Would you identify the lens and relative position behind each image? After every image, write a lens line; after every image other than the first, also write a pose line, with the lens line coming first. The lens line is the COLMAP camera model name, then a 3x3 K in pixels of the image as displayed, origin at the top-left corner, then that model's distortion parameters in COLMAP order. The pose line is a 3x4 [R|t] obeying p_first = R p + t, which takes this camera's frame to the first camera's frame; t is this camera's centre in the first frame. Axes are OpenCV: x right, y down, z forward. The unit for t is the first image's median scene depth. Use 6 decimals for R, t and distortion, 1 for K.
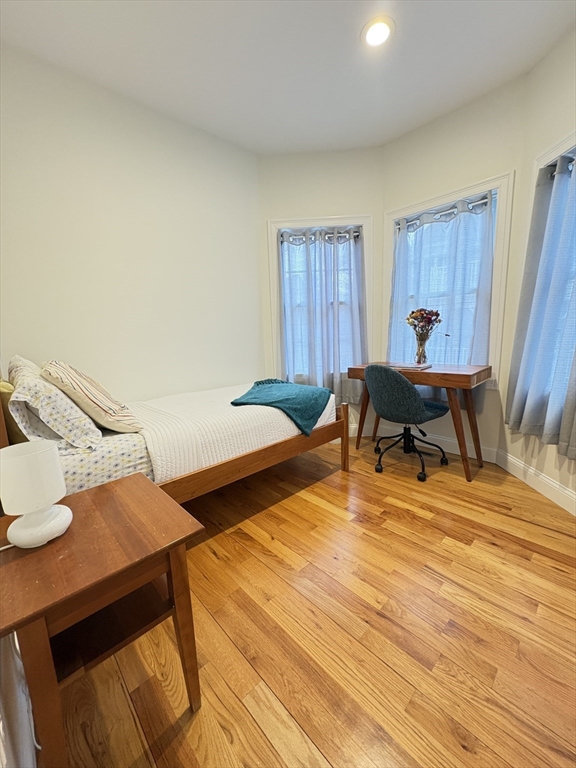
lens RADIAL K [[305.4, 0, 285.6], [0, 305.4, 383.3], [0, 0, 1]] dist [0.000940, -0.000271]
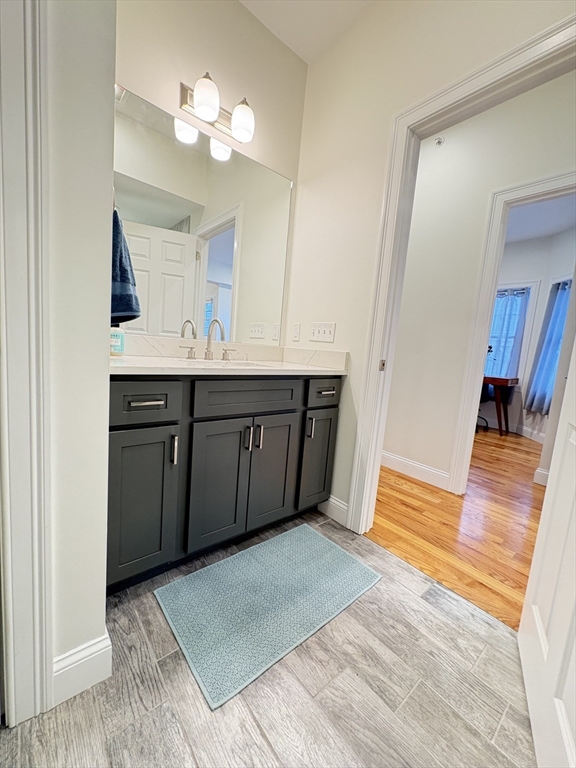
lens RADIAL K [[305.4, 0, 289.8], [0, 305.4, 385.1], [0, 0, 1]] dist [0.000940, -0.000271]
pose [[0.991714, 0.123226, -0.036303, -0.647043], [-0.124630, 0.991424, -0.039321, 0.236727], [0.031147, 0.043520, 0.998567, -0.915164]]
